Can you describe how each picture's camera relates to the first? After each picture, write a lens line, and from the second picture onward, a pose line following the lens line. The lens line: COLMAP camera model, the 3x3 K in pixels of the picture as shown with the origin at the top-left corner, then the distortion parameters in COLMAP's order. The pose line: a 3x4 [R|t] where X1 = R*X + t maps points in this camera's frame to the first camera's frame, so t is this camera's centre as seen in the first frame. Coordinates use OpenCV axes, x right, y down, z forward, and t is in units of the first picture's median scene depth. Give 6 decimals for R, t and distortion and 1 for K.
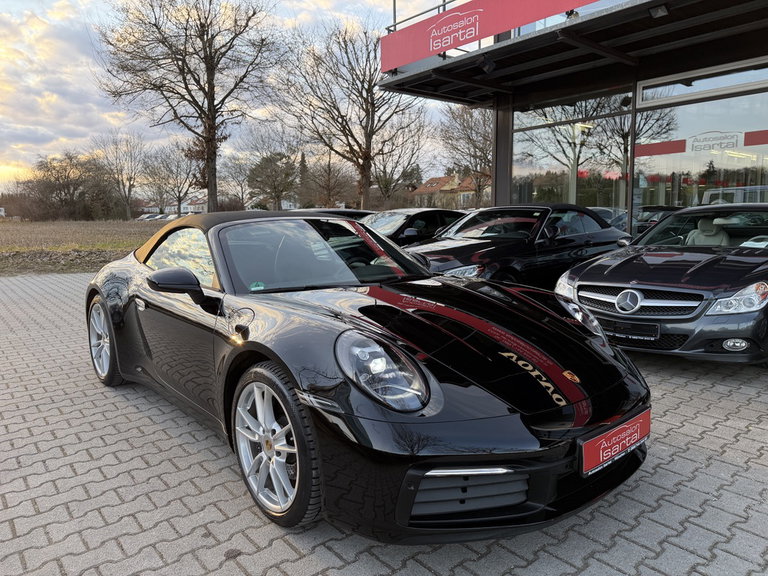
lens RADIAL K [[543.1, 0, 384.0], [0, 543.1, 288.0], [0, 0, 1]] dist [0.000088, -0.003087]
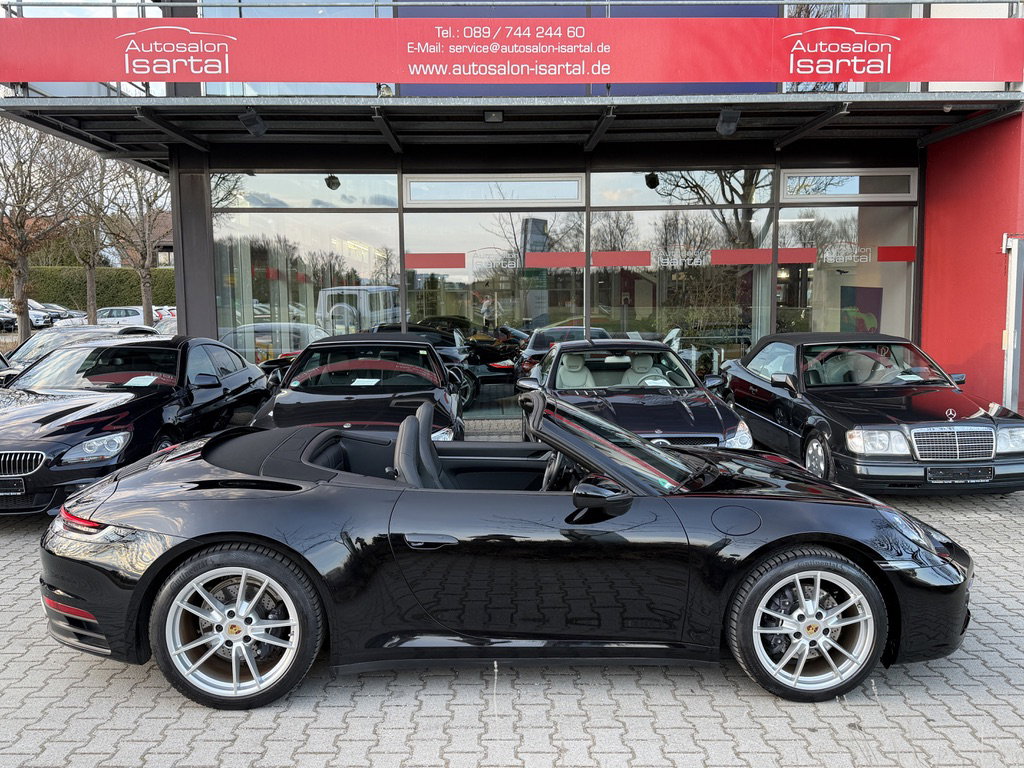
lens RADIAL K [[896.5, 0, 507.7], [0, 896.5, 386.4], [0, 0, 1]] dist [0.015643, -0.003917]
pose [[0.632930, -0.062903, 0.771649, -0.475973], [0.096225, 0.995357, 0.002212, -0.060028], [-0.768206, 0.072851, 0.636044, 0.077300]]
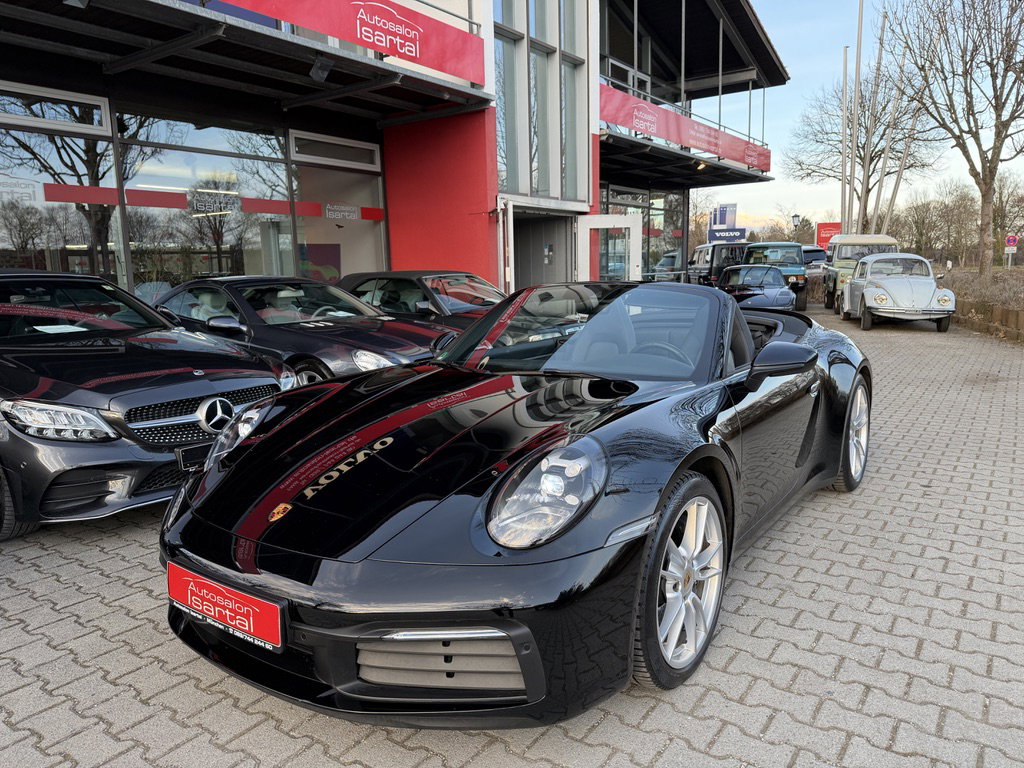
lens RADIAL K [[723.9, 0, 512.7], [0, 723.9, 382.7], [0, 0, 1]] dist [0.024262, -0.026552]
pose [[-0.252676, -0.124616, 0.959492, -0.452888], [0.150185, 0.974600, 0.166128, -0.077592], [-0.955824, 0.186078, -0.227543, 0.592201]]
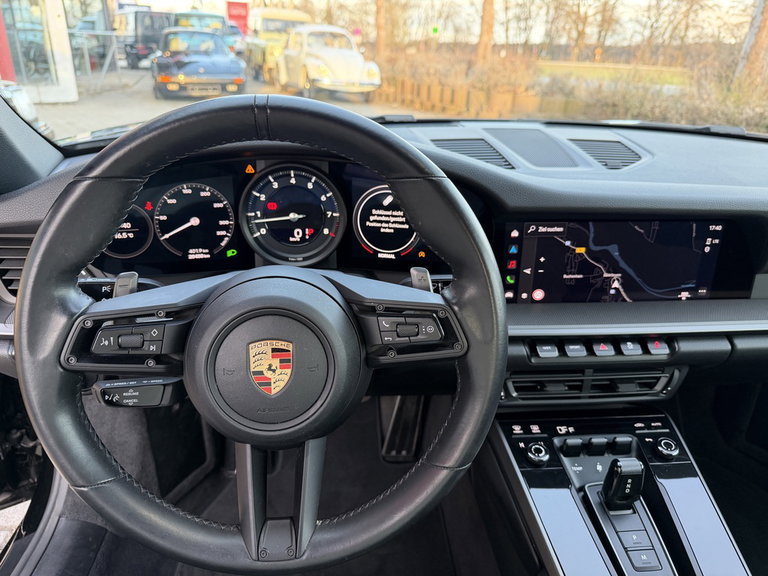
lens RADIAL K [[556.5, 0, 384.0], [0, 556.5, 288.0], [0, 0, 1]] dist [-0.005803, -0.011660]
pose [[-0.803998, -0.241058, 0.543579, -0.051601], [0.055626, 0.879645, 0.472367, -0.027912], [-0.592024, 0.410019, -0.693824, 0.445419]]
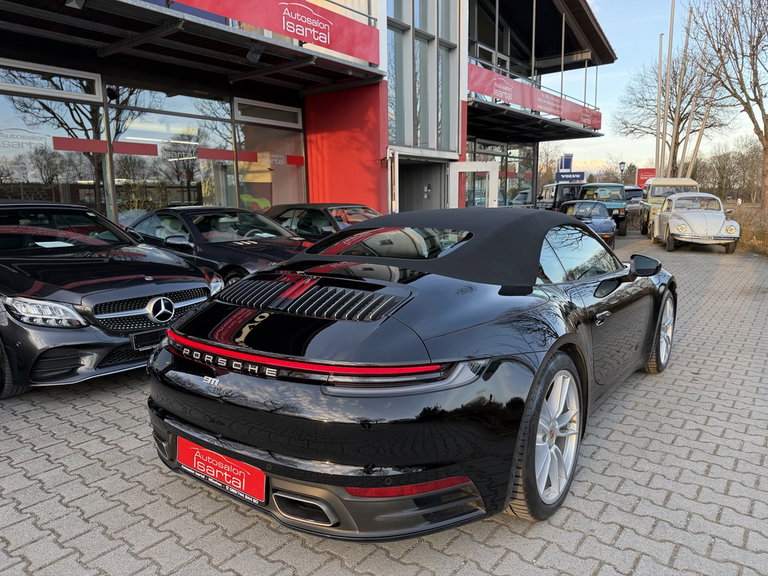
lens RADIAL K [[543.0, 0, 384.5], [0, 543.0, 287.0], [0, 0, 1]] dist [0.024262, -0.026552]
pose [[-0.211224, -0.129809, 0.968780, -0.459548], [0.141129, 0.976706, 0.161642, -0.077213], [-0.967195, 0.170866, -0.187984, 0.570077]]
